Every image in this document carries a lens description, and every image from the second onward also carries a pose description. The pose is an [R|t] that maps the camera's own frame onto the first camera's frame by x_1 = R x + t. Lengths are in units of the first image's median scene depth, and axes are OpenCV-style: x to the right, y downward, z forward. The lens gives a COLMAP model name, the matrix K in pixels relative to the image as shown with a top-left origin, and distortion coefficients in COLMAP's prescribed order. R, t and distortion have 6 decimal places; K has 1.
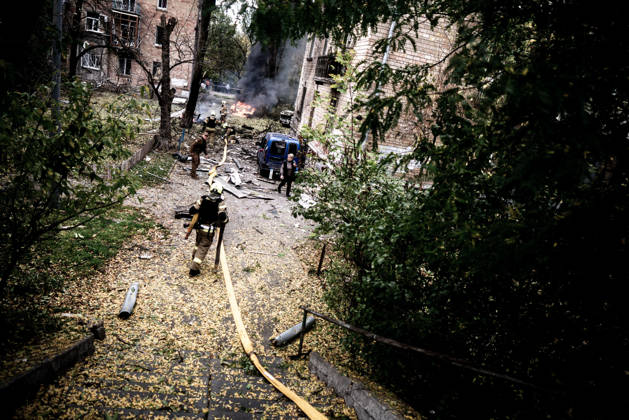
lens RADIAL K [[400.0, 0, 312.2], [0, 400.0, 207.4], [0, 0, 1]] dist [-0.005904, 0.000887]
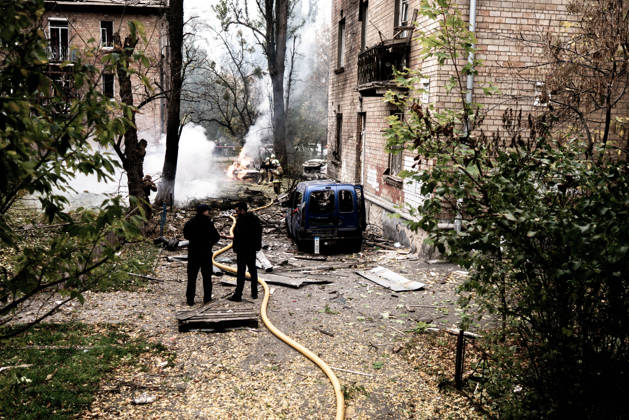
lens RADIAL K [[626.8, 0, 315.9], [0, 626.8, 211.7], [0, 0, 1]] dist [0.008360, 0.000000]
pose [[0.984701, -0.165765, -0.053714, -0.072114], [0.154657, 0.973432, -0.168853, 0.041136], [0.080277, 0.157962, 0.984177, 0.099311]]
